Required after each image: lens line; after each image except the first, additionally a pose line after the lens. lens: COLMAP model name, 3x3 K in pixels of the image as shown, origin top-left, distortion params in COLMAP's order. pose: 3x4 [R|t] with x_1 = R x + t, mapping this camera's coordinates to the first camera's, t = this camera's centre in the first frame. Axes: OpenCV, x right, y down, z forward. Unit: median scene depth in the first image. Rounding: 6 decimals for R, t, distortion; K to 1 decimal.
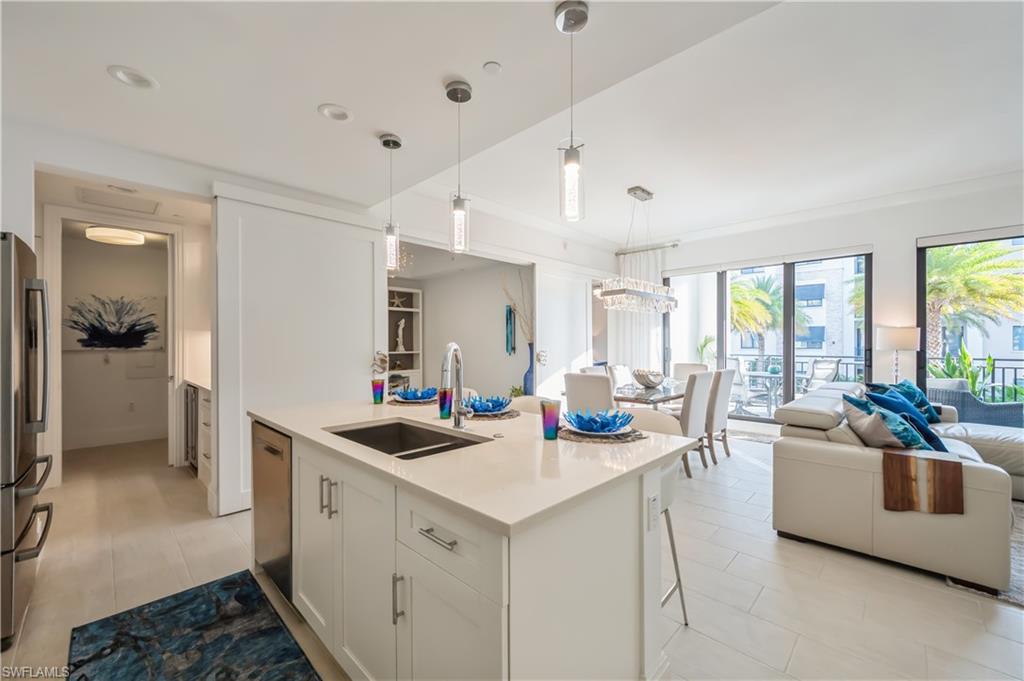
lens RADIAL K [[407.1, 0, 516.8], [0, 407.1, 344.0], [0, 0, 1]] dist [-0.003100, 0.000736]
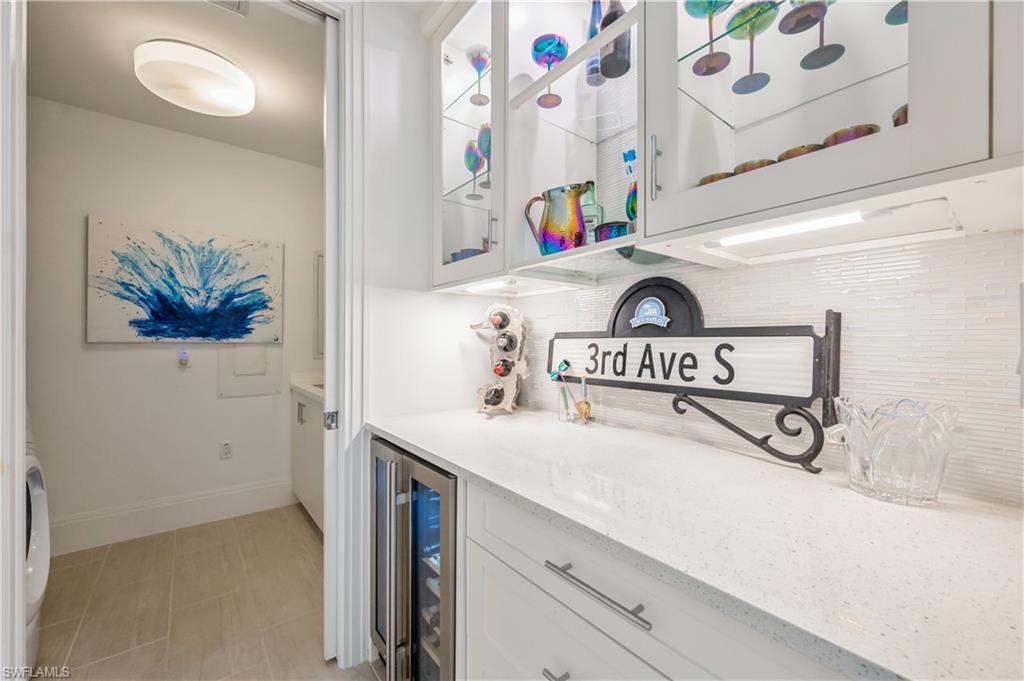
lens RADIAL K [[407.1, 0, 512.8], [0, 407.1, 342.0], [0, 0, 1]] dist [-0.003100, 0.000736]
pose [[0.991236, 0.003447, -0.132061, -0.587156], [-0.003237, 0.999993, 0.001810, 0.013360], [0.132066, -0.001367, 0.991240, 0.605178]]
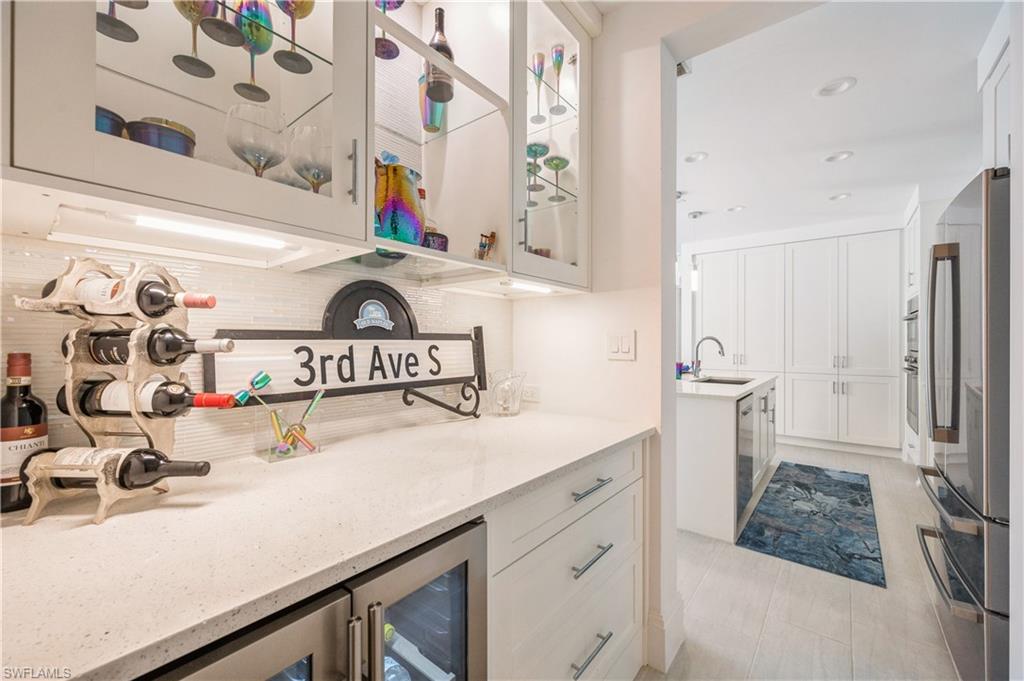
lens RADIAL K [[407.1, 0, 516.4], [0, 407.1, 342.7], [0, 0, 1]] dist [-0.003100, 0.000736]
pose [[-0.093084, 0.003523, 0.995652, -0.833027], [0.001617, 0.999993, -0.003388, 0.013718], [-0.995657, 0.001294, -0.093089, 0.833356]]
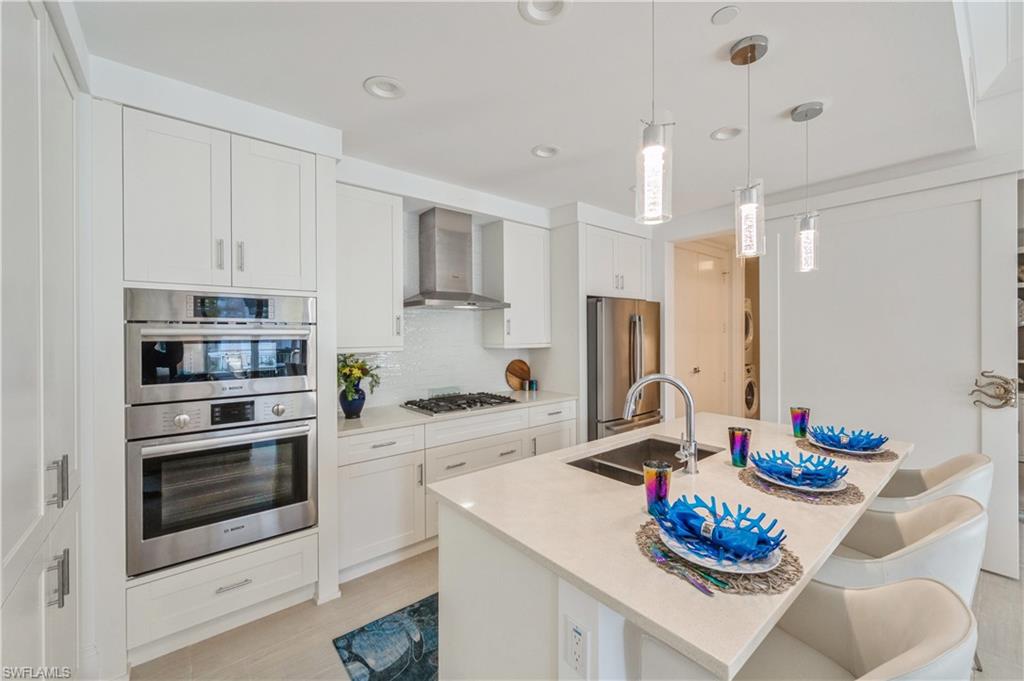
lens RADIAL K [[407.1, 0, 509.9], [0, 407.1, 334.1], [0, 0, 1]] dist [-0.003100, 0.000736]
pose [[-0.113696, 0.004128, -0.993507, 0.305706], [0.003901, 0.999986, 0.003709, -0.037584], [0.993508, -0.003454, -0.113711, 0.284473]]
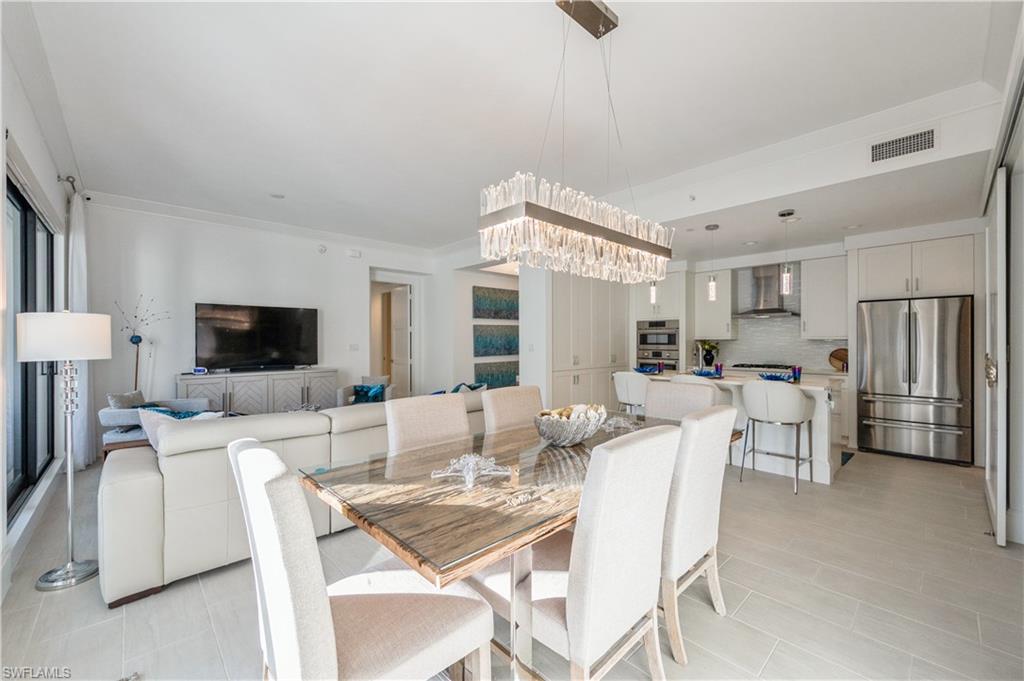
lens RADIAL K [[407.1, 0, 511.0], [0, 407.1, 342.4], [0, 0, 1]] dist [-0.003100, 0.000736]
pose [[-0.998487, 0.003185, 0.054900, 0.368316], [0.003566, 0.999970, 0.006833, -0.011096], [-0.054876, 0.007018, -0.998469, 1.455791]]
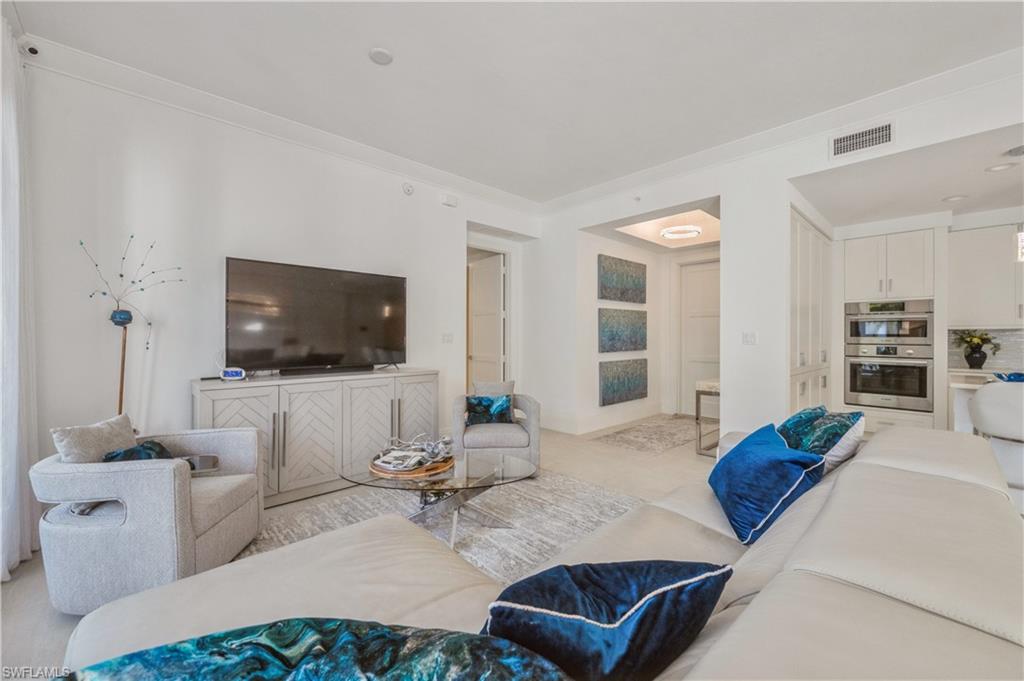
lens RADIAL K [[407.1, 0, 508.8], [0, 407.1, 337.2], [0, 0, 1]] dist [-0.003100, 0.000736]
pose [[-0.998489, -0.002802, 0.054876, 0.804747], [-0.002676, 0.999994, 0.002369, 0.010490], [-0.054882, 0.002219, -0.998490, 1.014455]]
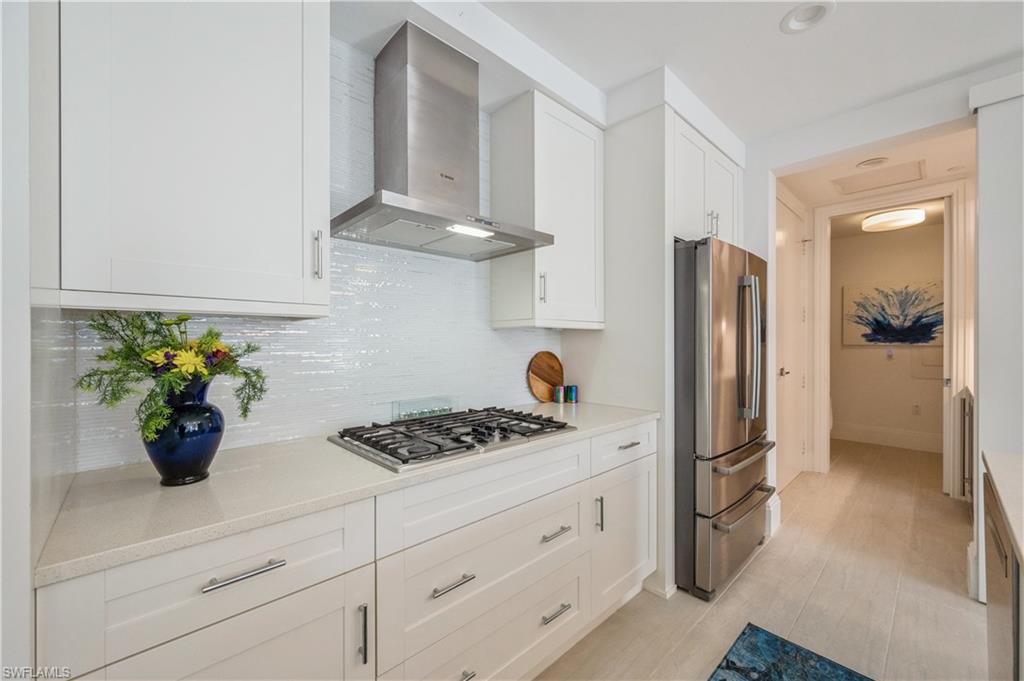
lens RADIAL K [[407.1, 0, 509.1], [0, 407.1, 342.2], [0, 0, 1]] dist [-0.003100, 0.000736]
pose [[-0.048191, 0.003858, -0.998831, -0.032070], [-0.001336, 0.999991, 0.003927, 0.006075], [0.998837, 0.001524, -0.048186, 0.182704]]
